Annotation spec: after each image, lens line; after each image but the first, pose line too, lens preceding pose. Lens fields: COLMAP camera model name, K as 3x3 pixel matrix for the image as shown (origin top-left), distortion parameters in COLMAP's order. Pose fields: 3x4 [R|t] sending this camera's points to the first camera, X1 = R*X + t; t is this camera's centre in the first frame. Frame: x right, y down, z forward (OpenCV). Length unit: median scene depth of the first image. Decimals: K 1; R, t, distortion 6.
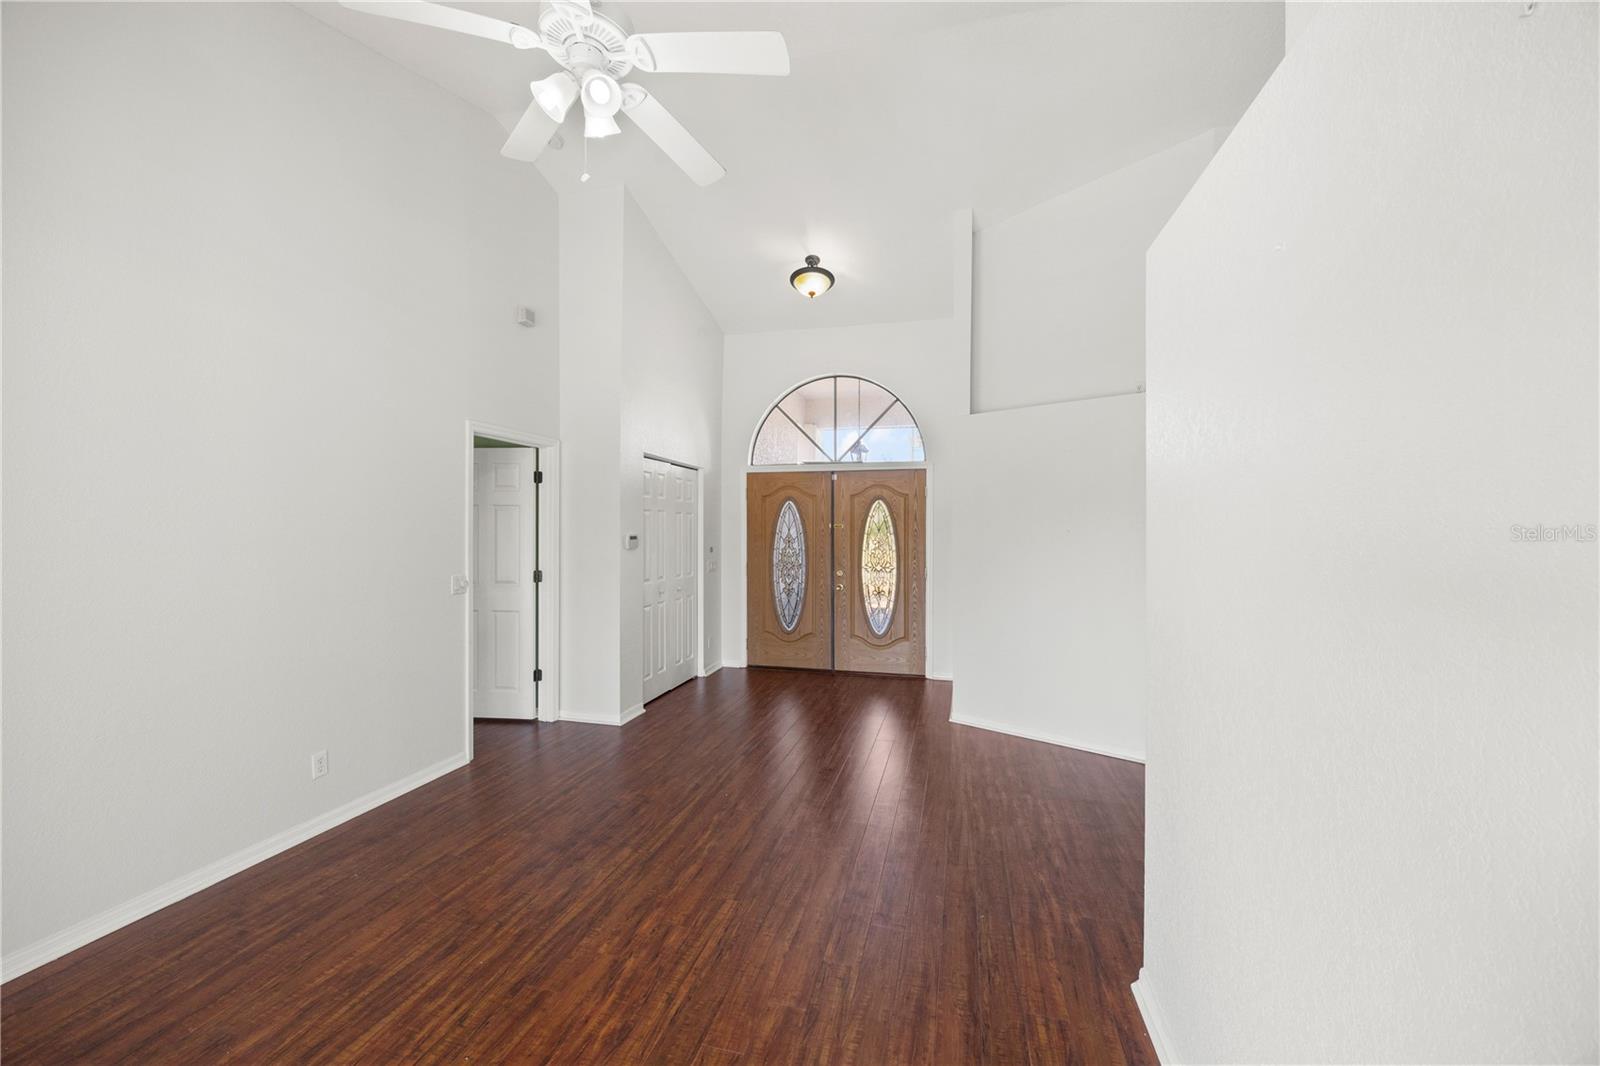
lens RADIAL K [[622.5, 0, 800.9], [0, 622.5, 526.6], [0, 0, 1]] dist [0.000677, 0.000066]
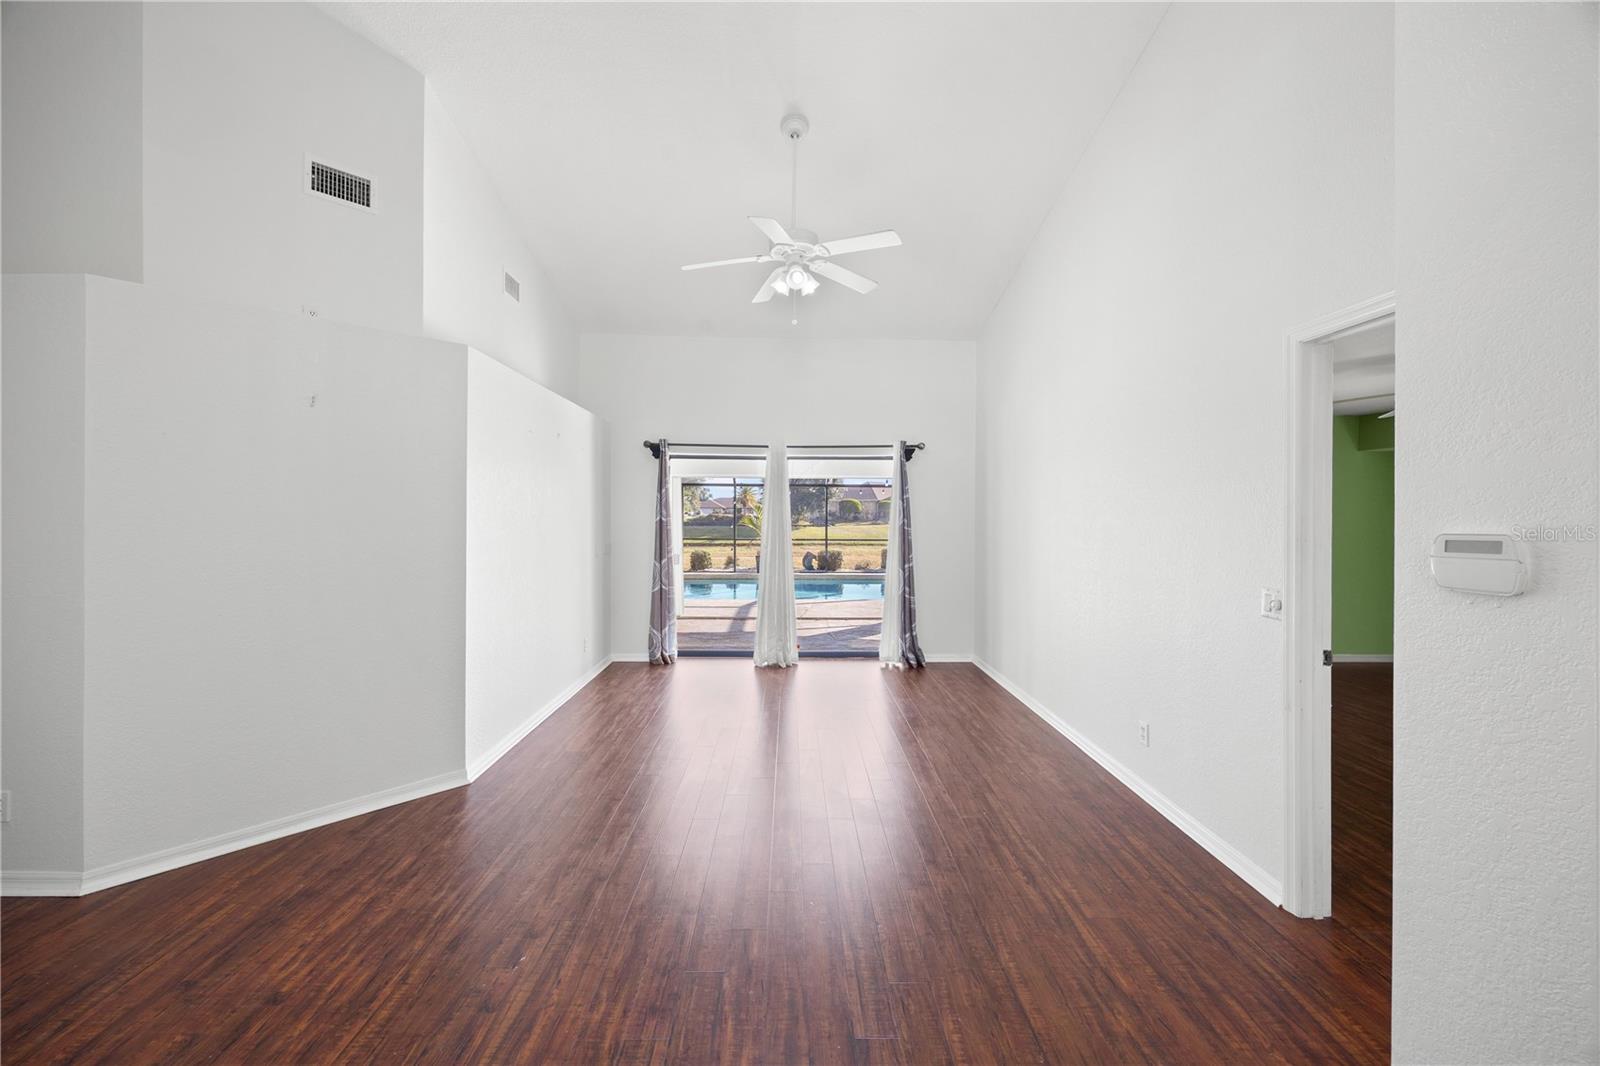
lens RADIAL K [[622.5, 0, 802.6], [0, 622.5, 523.9], [0, 0, 1]] dist [0.000677, 0.000066]
pose [[-0.962206, -0.002289, -0.272311, 0.086249], [-0.005833, 0.999909, 0.012203, 0.012285], [0.272259, 0.013331, -0.962132, 1.884364]]
